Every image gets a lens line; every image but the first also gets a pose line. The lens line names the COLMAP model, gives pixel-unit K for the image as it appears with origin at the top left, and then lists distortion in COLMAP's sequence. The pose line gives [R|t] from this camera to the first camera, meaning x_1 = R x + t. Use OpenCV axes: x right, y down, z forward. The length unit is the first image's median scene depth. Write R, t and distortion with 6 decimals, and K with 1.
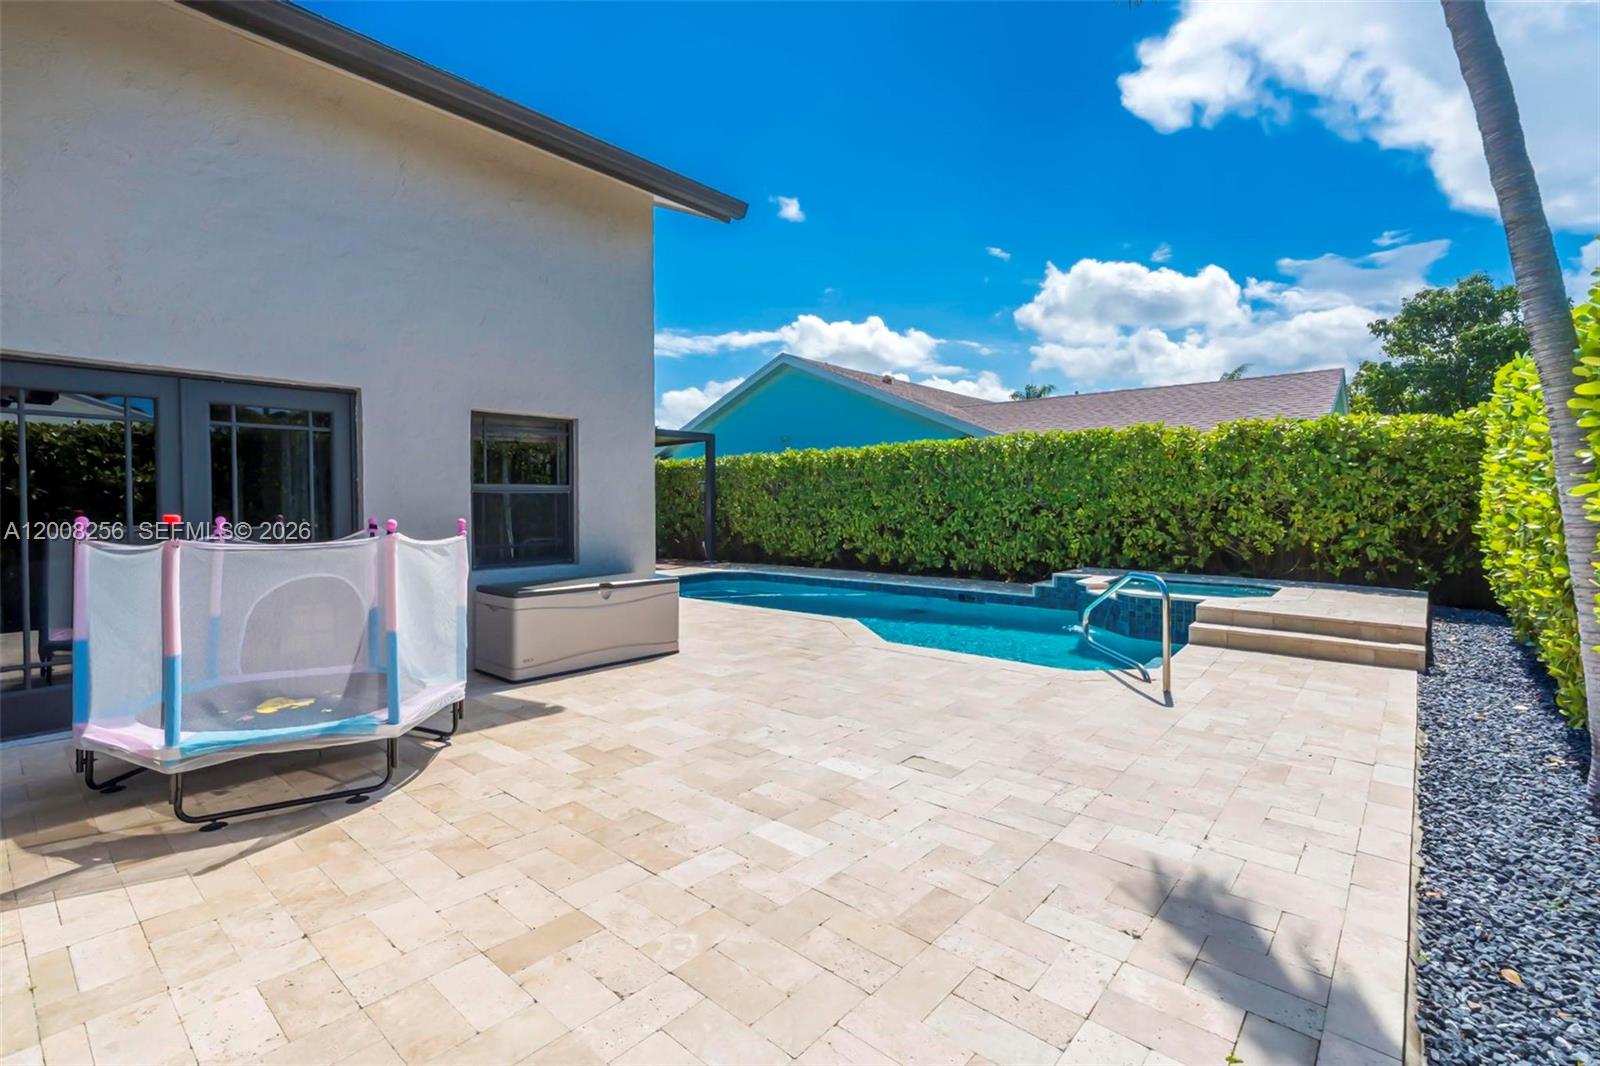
lens RADIAL K [[743.8, 0, 778.4], [0, 743.8, 514.7], [0, 0, 1]] dist [-0.014260, 0.000442]
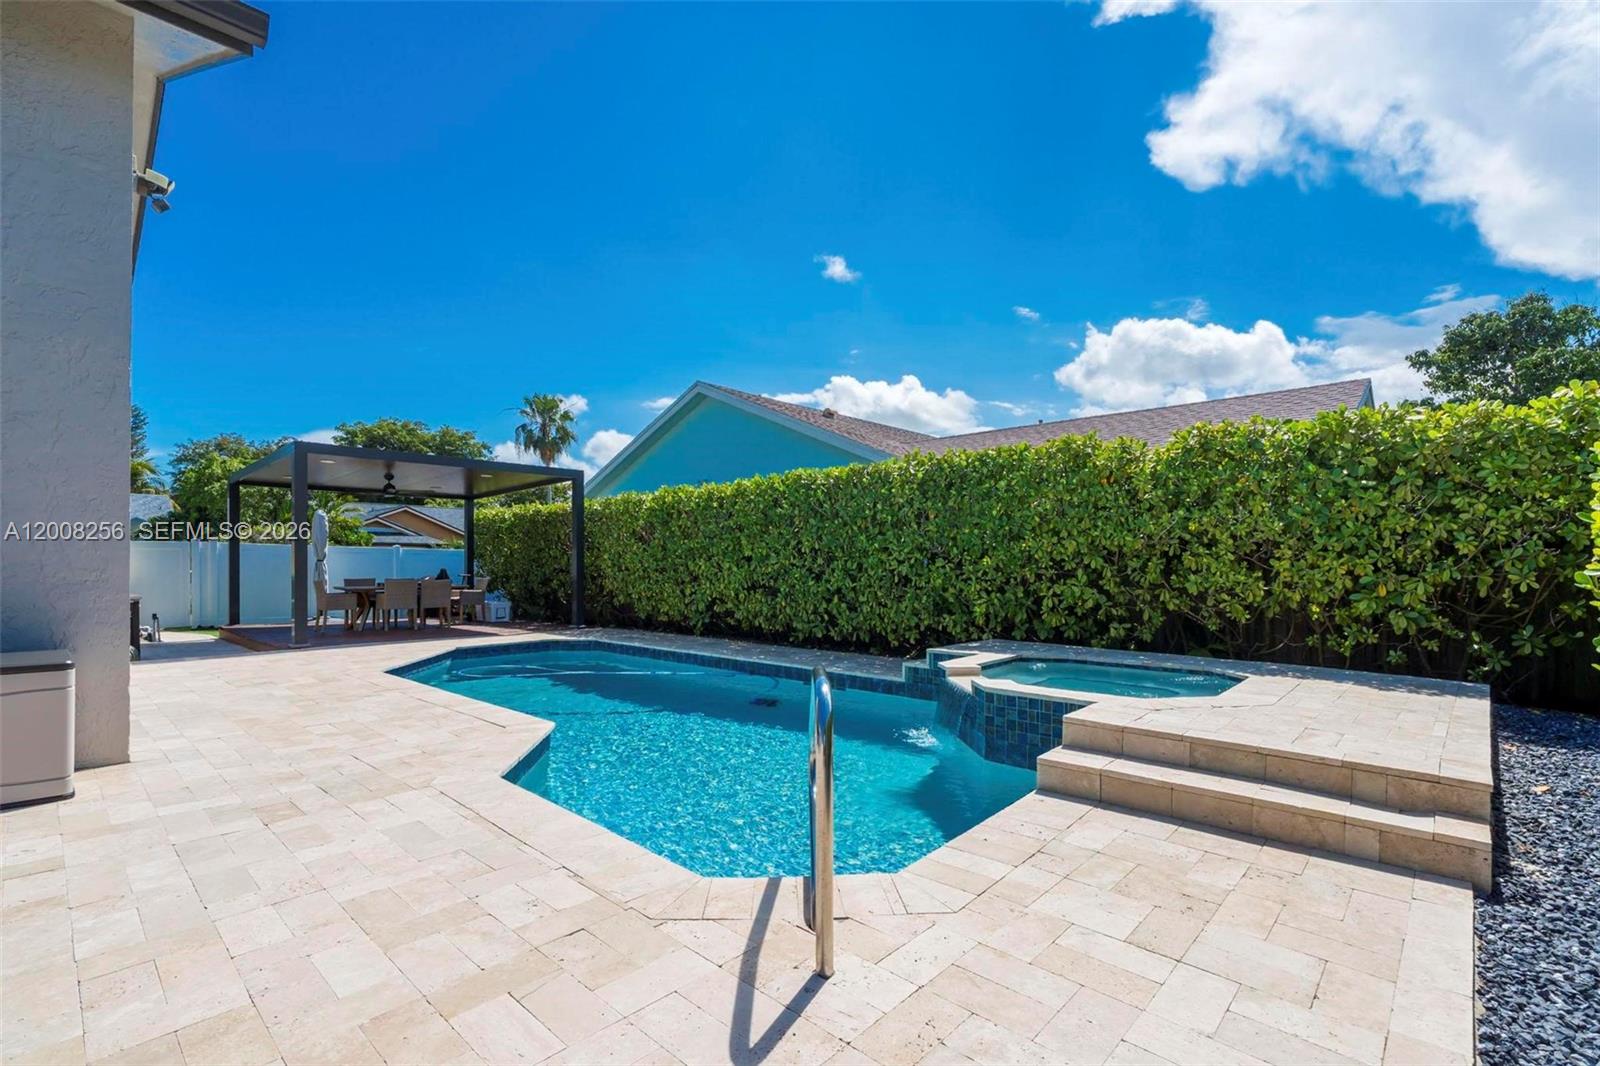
lens RADIAL K [[708.2, 0, 794.8], [0, 708.2, 568.9], [0, 0, 1]] dist [-0.060654, 0.016241]
pose [[0.997772, -0.000368, -0.066713, 0.255499], [-0.000348, 0.999943, -0.010712, 0.010297], [0.066713, 0.010711, 0.997715, 0.297055]]
